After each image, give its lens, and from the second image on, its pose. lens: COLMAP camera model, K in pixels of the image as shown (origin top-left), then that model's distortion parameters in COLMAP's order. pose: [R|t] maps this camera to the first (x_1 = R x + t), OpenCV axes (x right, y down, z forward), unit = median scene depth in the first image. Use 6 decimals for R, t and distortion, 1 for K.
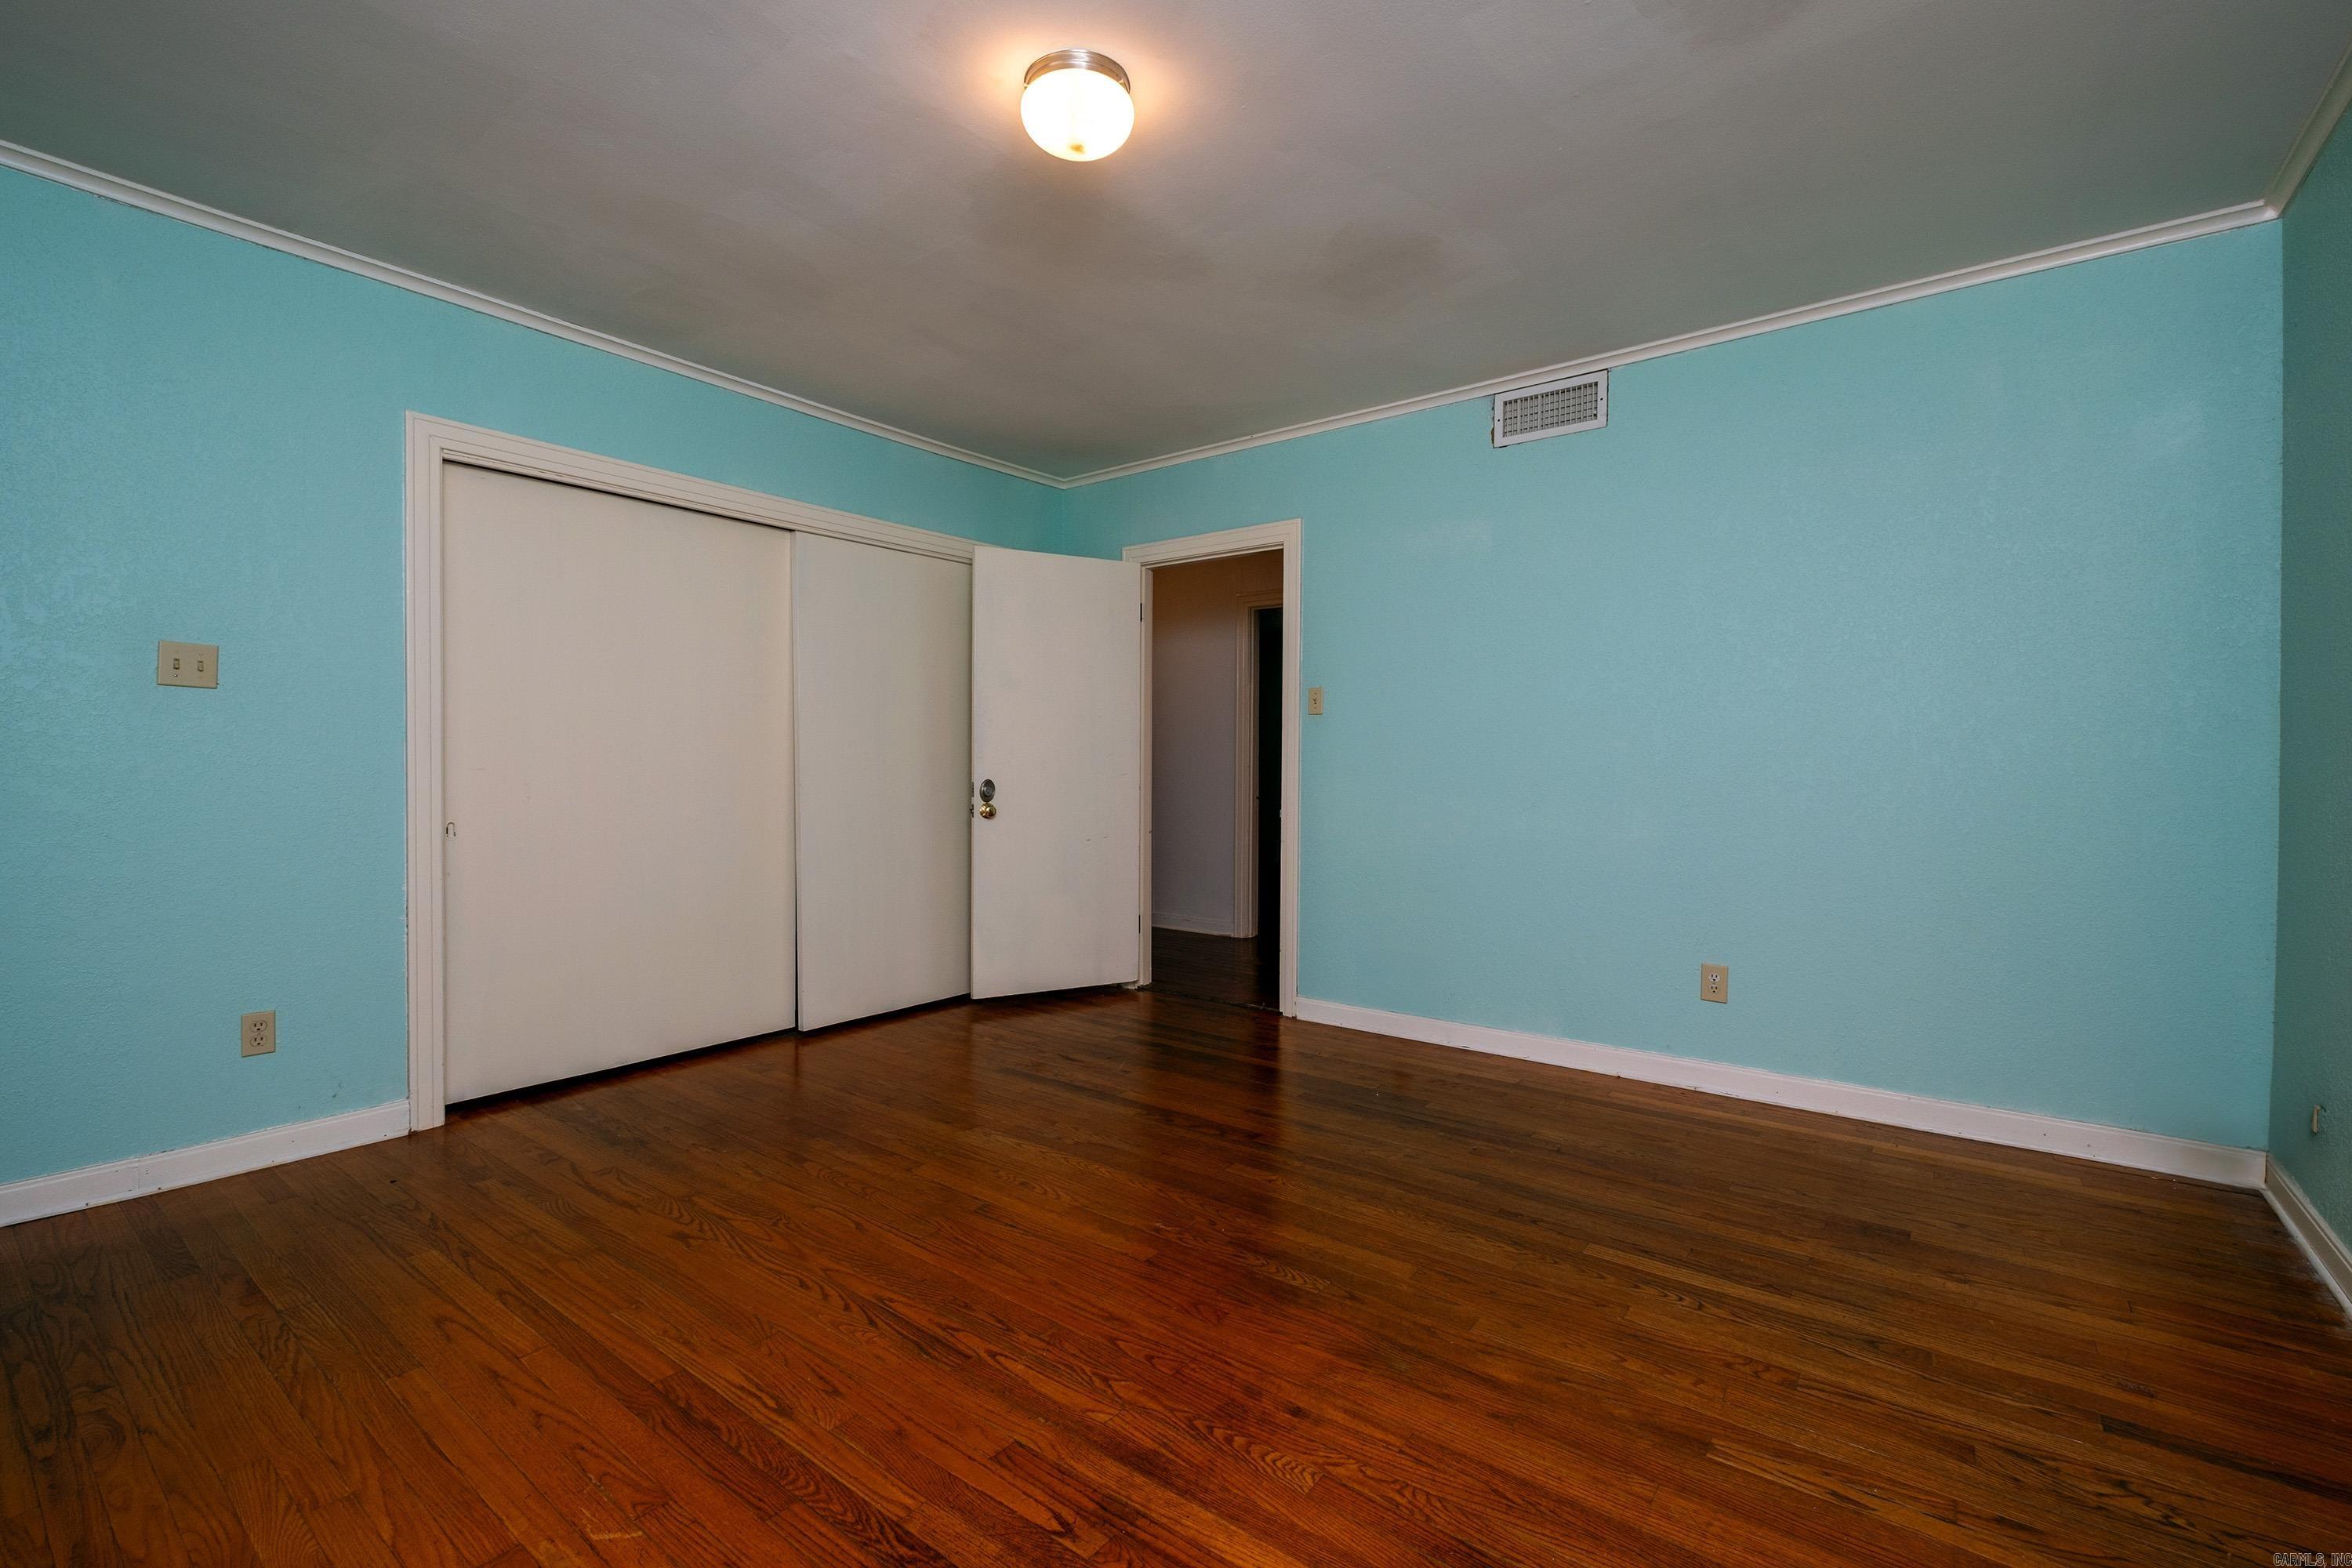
lens RADIAL K [[1008.8, 0, 1162.8], [0, 1008.8, 777.2], [0, 0, 1]] dist [-0.001000, -0.003582]
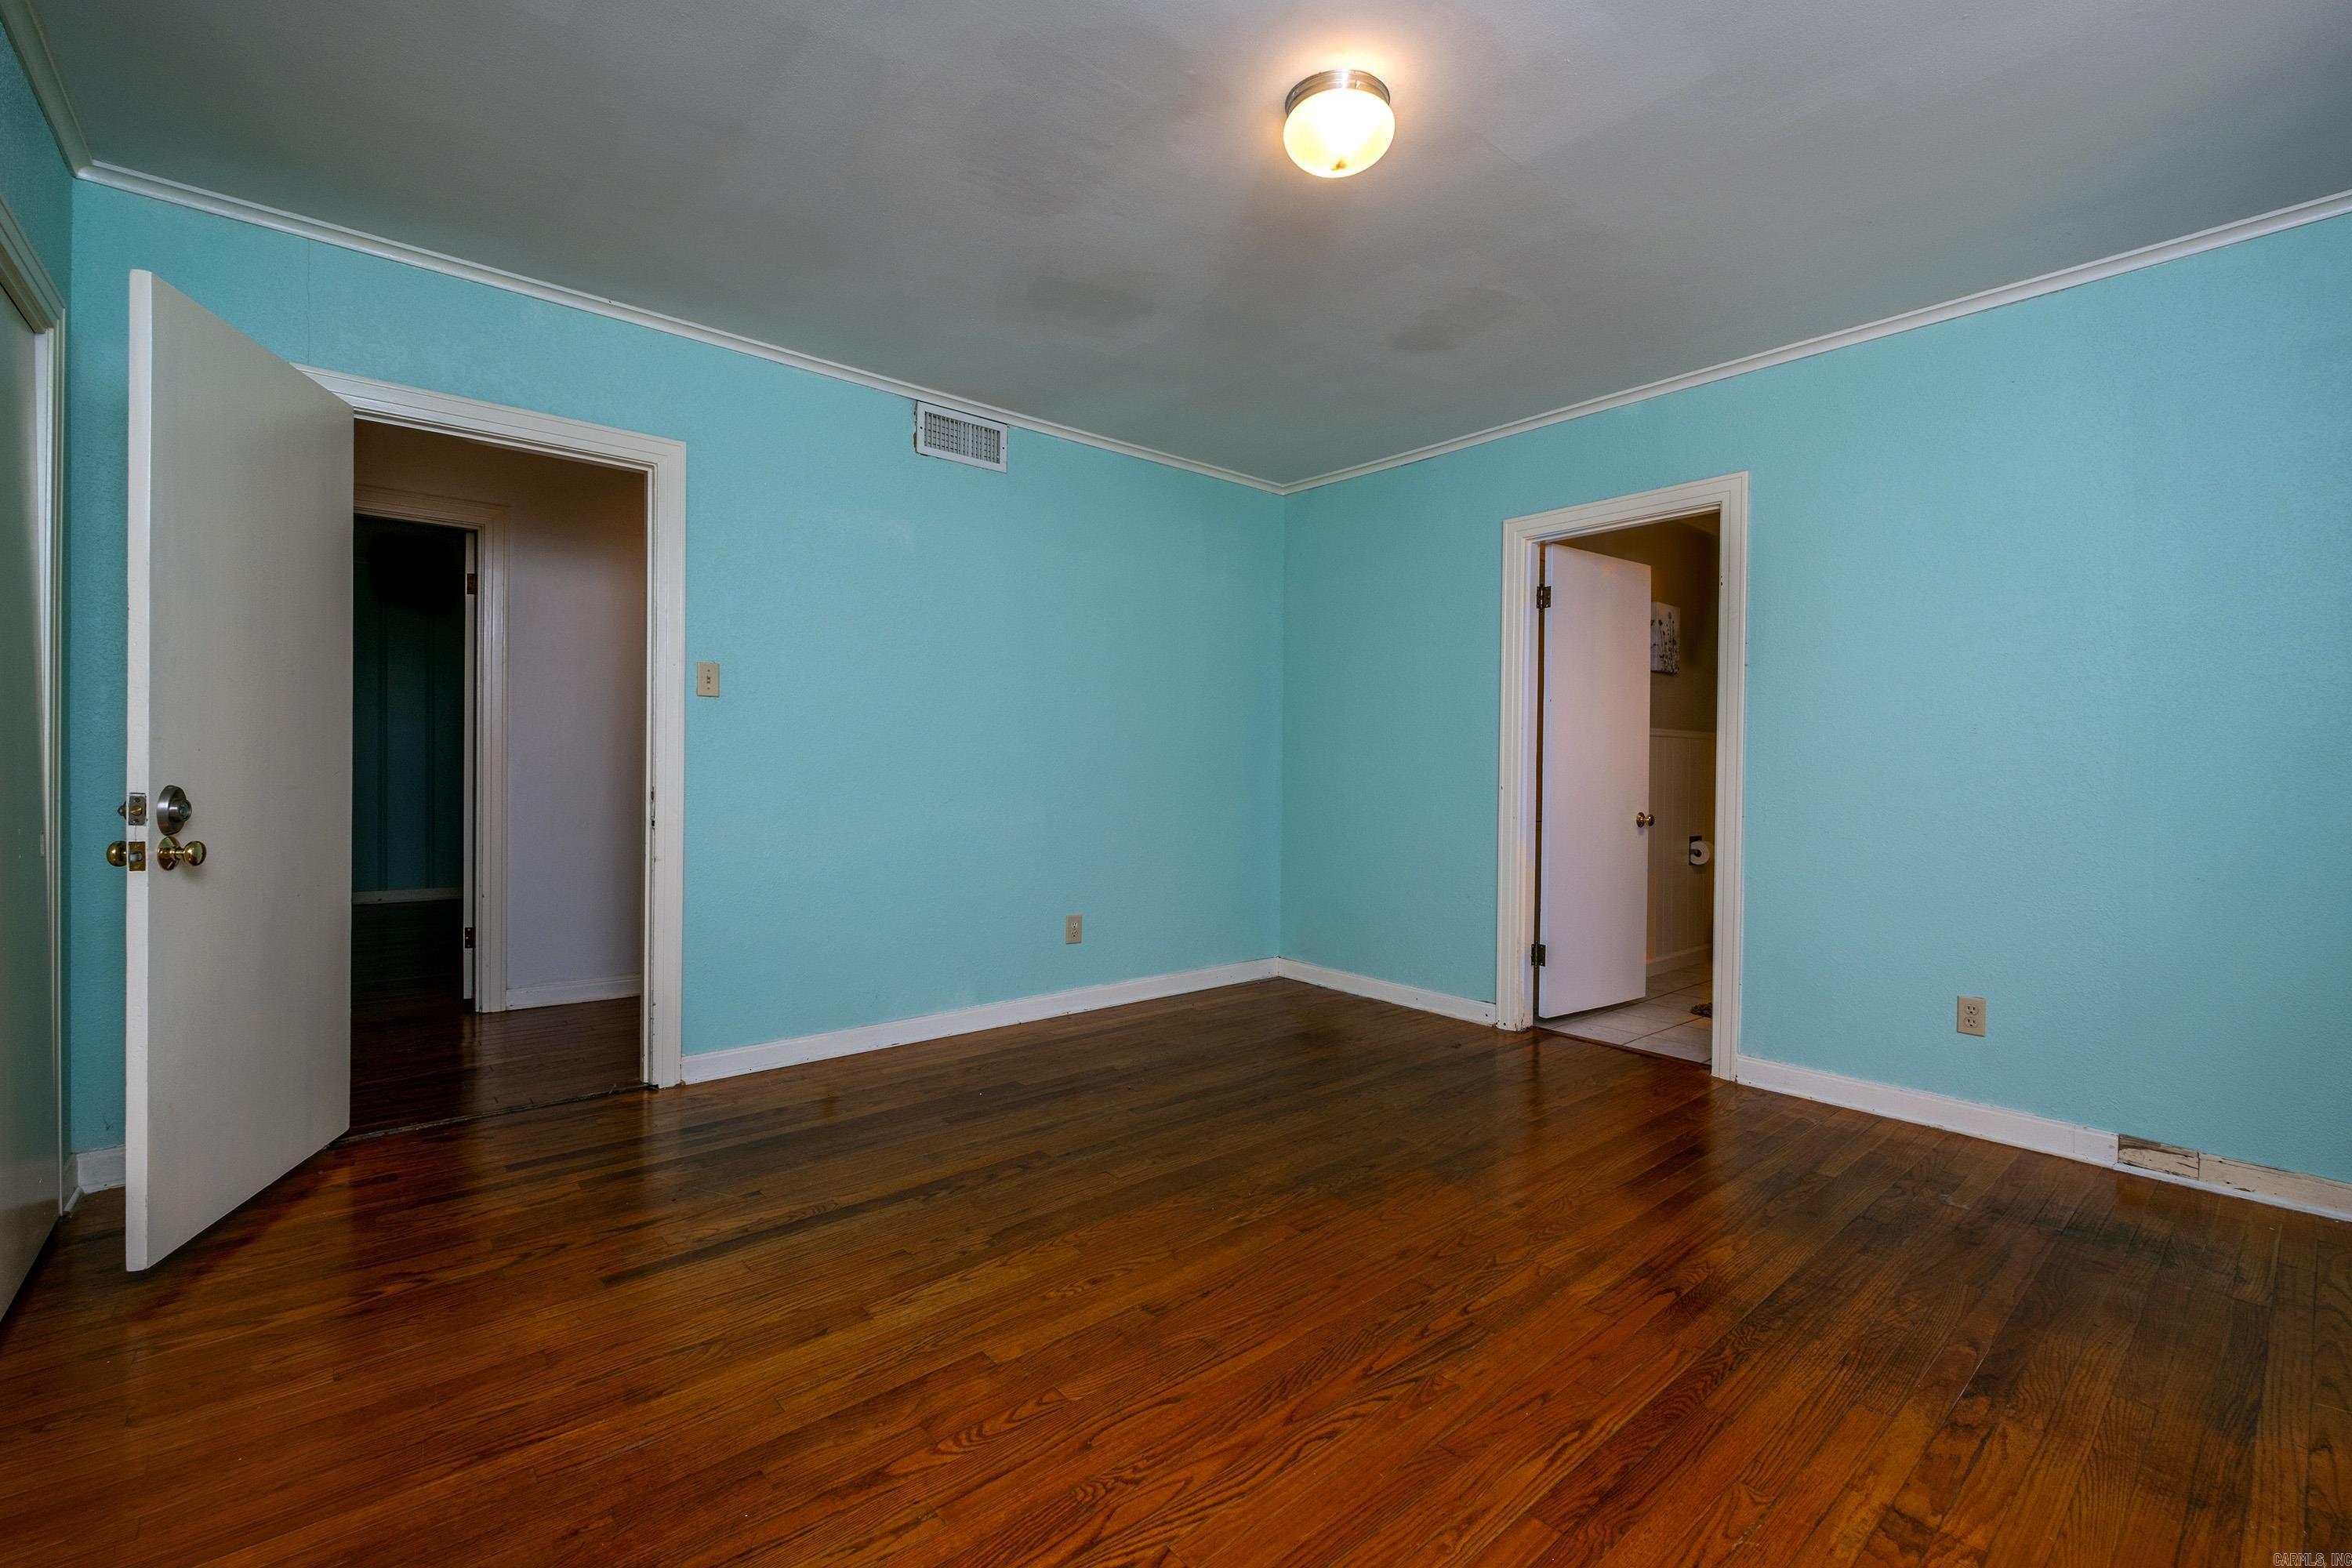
lens RADIAL K [[1008.8, 0, 1192.2], [0, 1008.8, 770.8], [0, 0, 1]] dist [-0.001000, -0.003582]
pose [[0.197074, -0.005518, 0.980373, -0.827650], [0.001383, 0.999985, 0.005350, -0.009876], [-0.980388, 0.000302, 0.197079, 0.691261]]
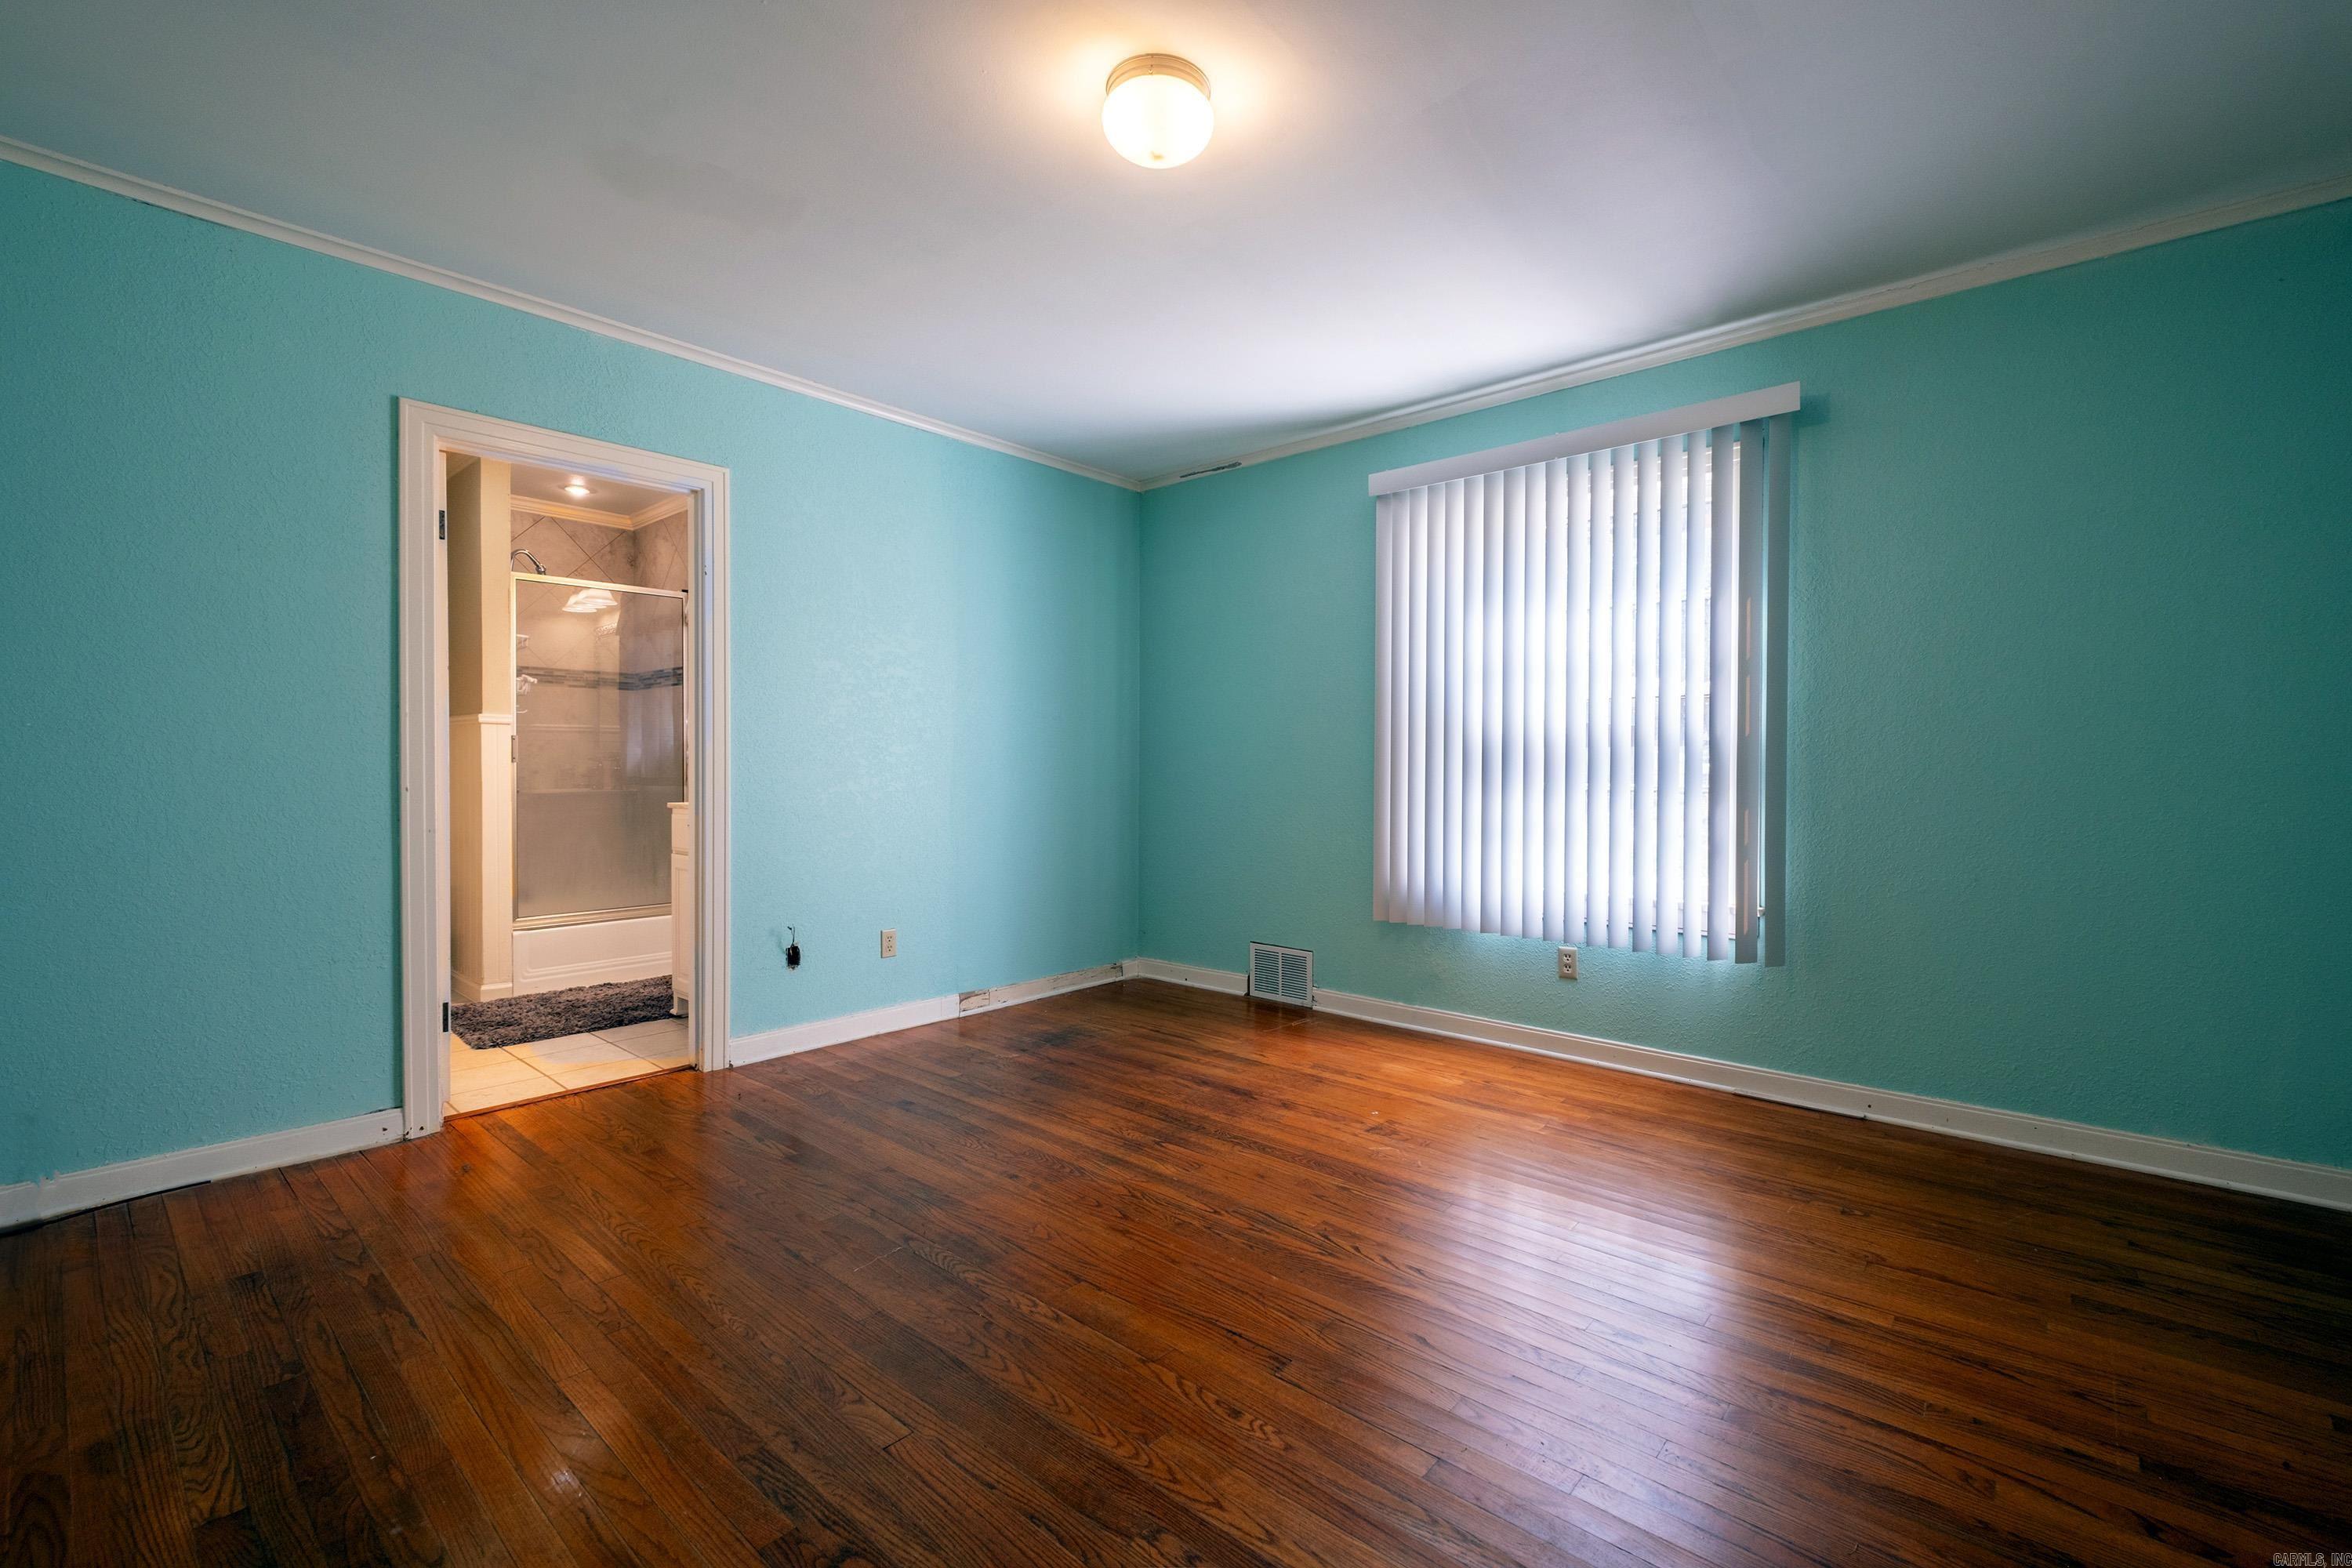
lens RADIAL K [[1008.8, 0, 1155.3], [0, 1008.8, 777.3], [0, 0, 1]] dist [-0.001000, -0.003582]
pose [[-0.996448, -0.007217, 0.083899, -0.125679], [-0.005180, 0.999687, 0.024475, -0.017989], [-0.084050, 0.023953, -0.996174, 1.483819]]
